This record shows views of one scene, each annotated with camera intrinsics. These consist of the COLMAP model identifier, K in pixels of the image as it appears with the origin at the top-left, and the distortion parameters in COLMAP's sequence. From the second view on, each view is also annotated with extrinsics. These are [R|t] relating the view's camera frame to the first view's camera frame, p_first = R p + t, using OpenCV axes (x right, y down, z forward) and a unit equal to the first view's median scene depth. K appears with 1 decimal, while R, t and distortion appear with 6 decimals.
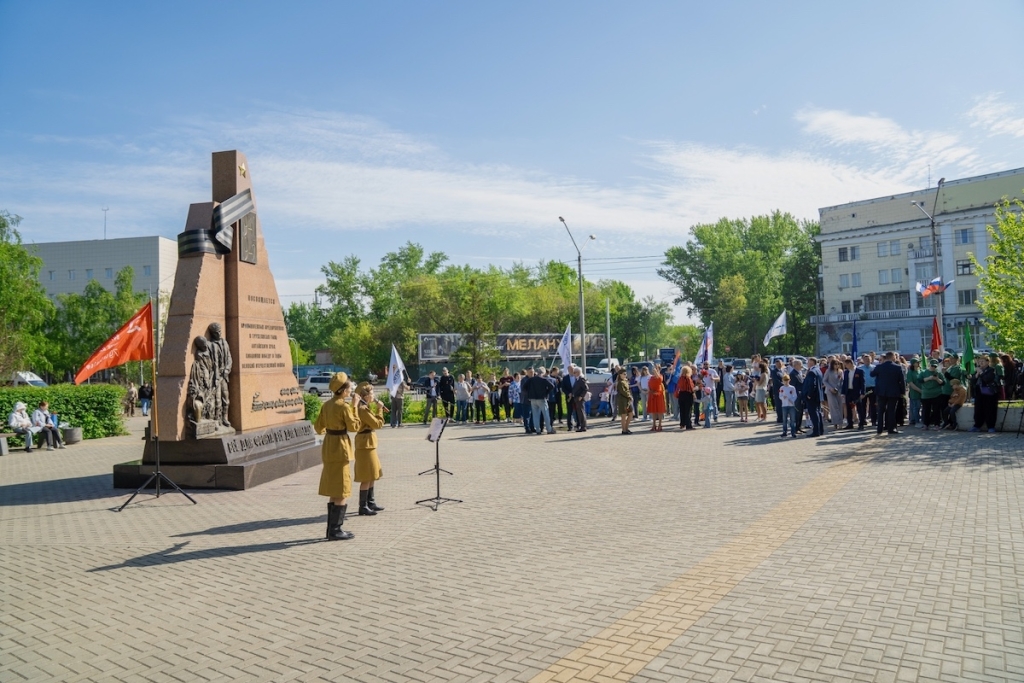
lens RADIAL K [[725.9, 0, 507.5], [0, 725.9, 340.9], [0, 0, 1]] dist [-0.125619, 0.098824]
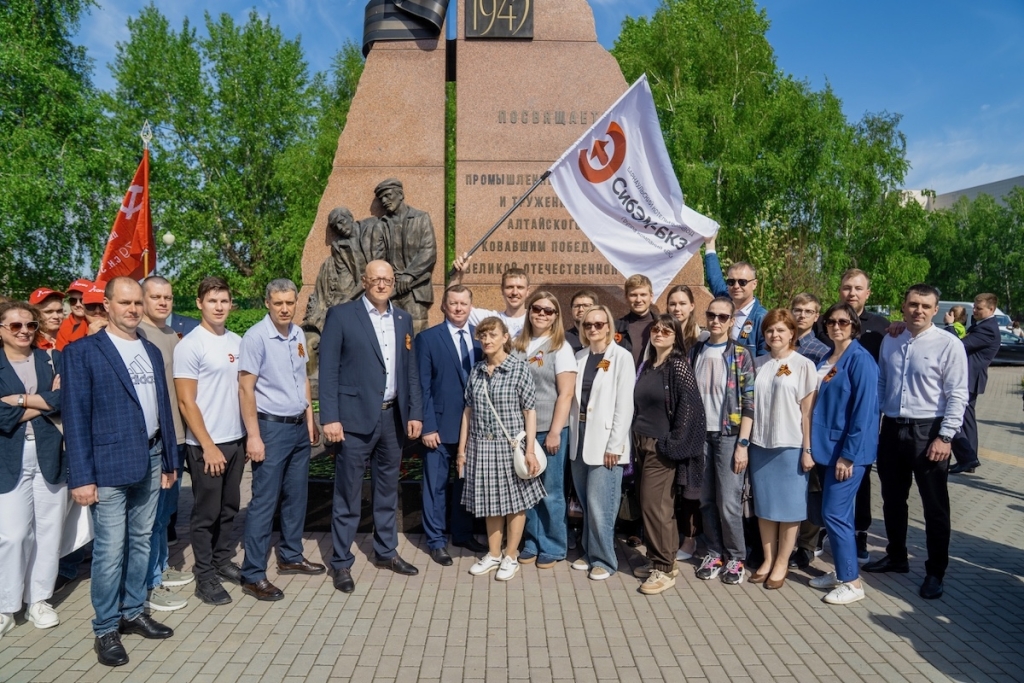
lens RADIAL K [[699.7, 0, 501.4], [0, 699.7, 338.5], [0, 0, 1]] dist [-0.118253, 0.085844]
pose [[0.167473, 0.071167, -0.983305, 0.073469], [0.017936, 0.997006, 0.075213, 0.044807], [0.985713, -0.030233, 0.165696, 0.908291]]
